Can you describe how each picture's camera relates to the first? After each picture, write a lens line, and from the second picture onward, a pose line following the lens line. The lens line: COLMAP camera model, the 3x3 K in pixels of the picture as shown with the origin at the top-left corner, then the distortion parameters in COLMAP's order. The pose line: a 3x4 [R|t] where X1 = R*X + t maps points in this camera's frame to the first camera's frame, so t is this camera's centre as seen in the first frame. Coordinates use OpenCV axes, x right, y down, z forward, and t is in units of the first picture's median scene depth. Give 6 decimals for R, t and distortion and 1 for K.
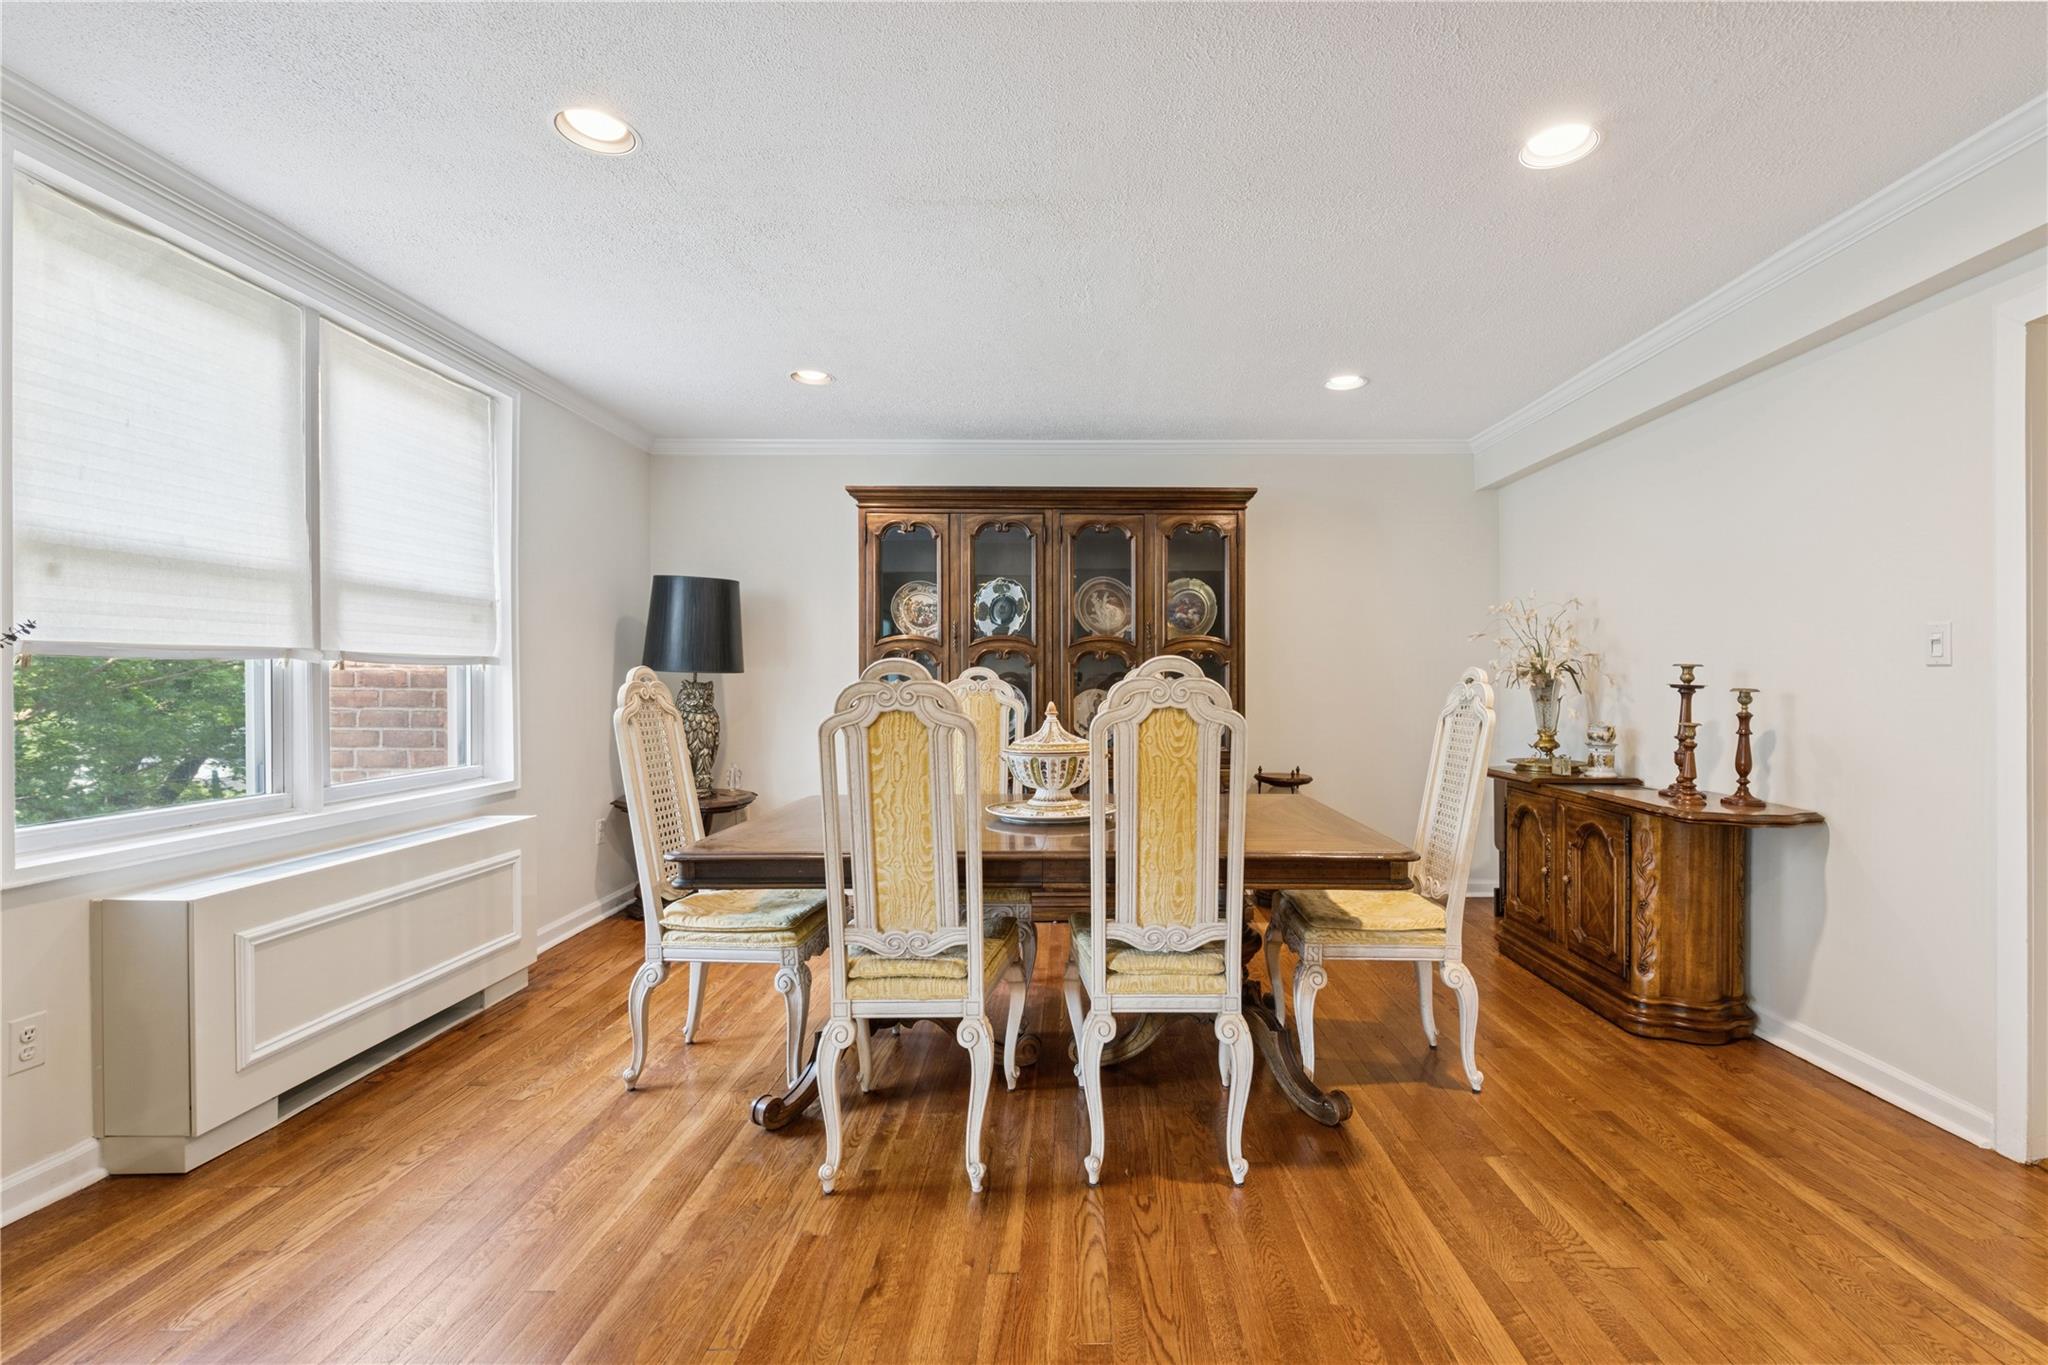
lens RADIAL K [[890.0, 0, 1058.8], [0, 890.0, 676.6], [0, 0, 1]] dist [0.015781, -0.012105]
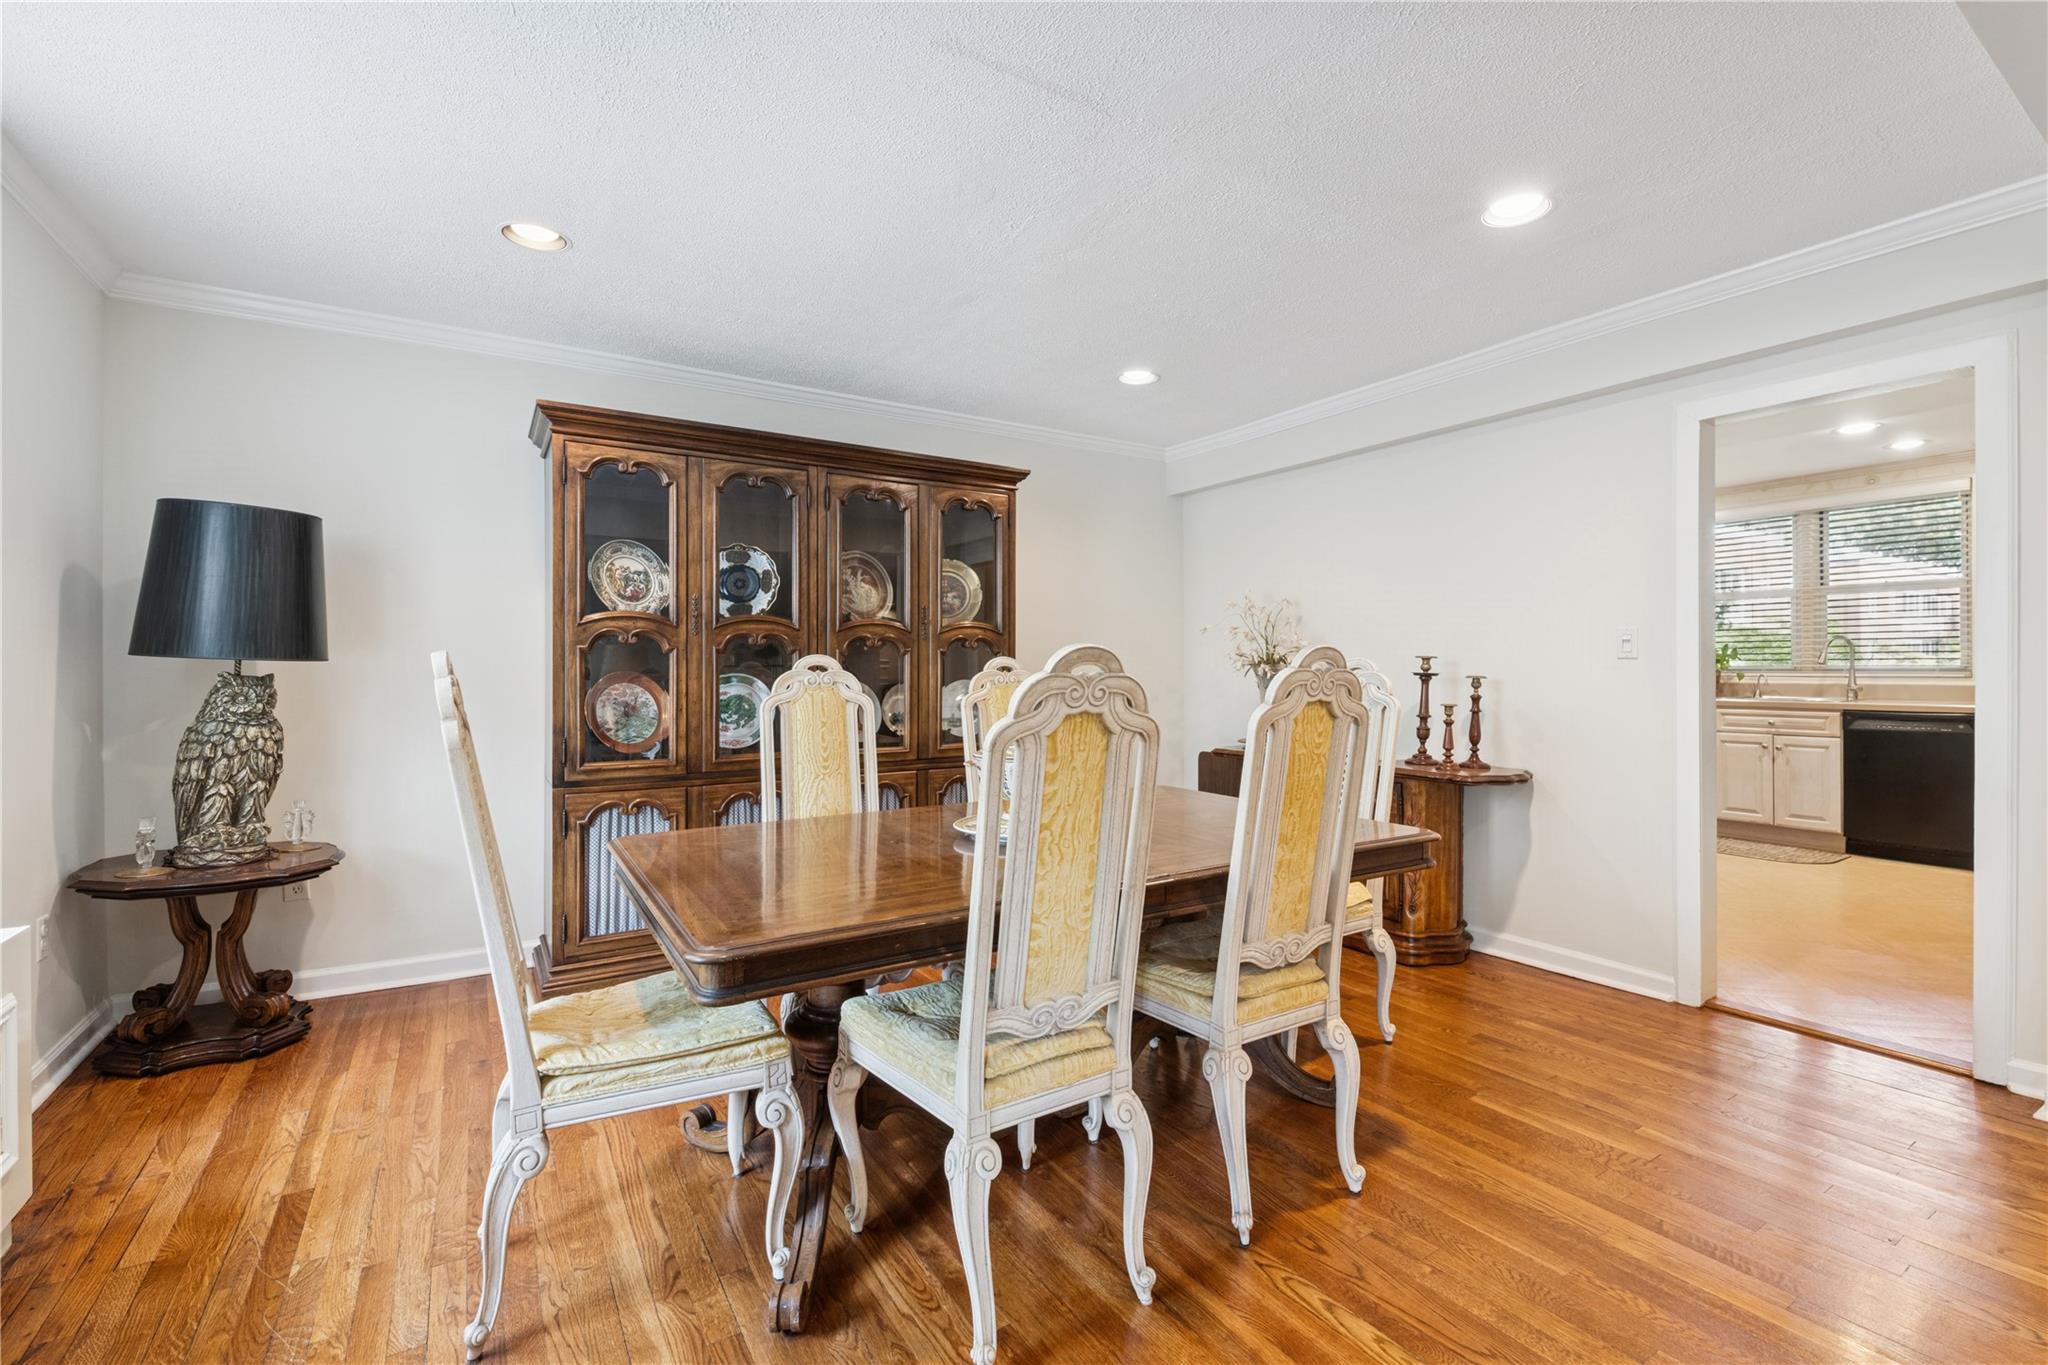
lens RADIAL K [[904.3, 0, 1025.6], [0, 904.3, 663.2], [0, 0, 1]] dist [0.013241, -0.012273]
pose [[0.839054, 0.001221, 0.544047, -0.436132], [-0.000041, 0.999998, -0.002181, -0.001437], [-0.544048, 0.001807, 0.839052, 0.254872]]
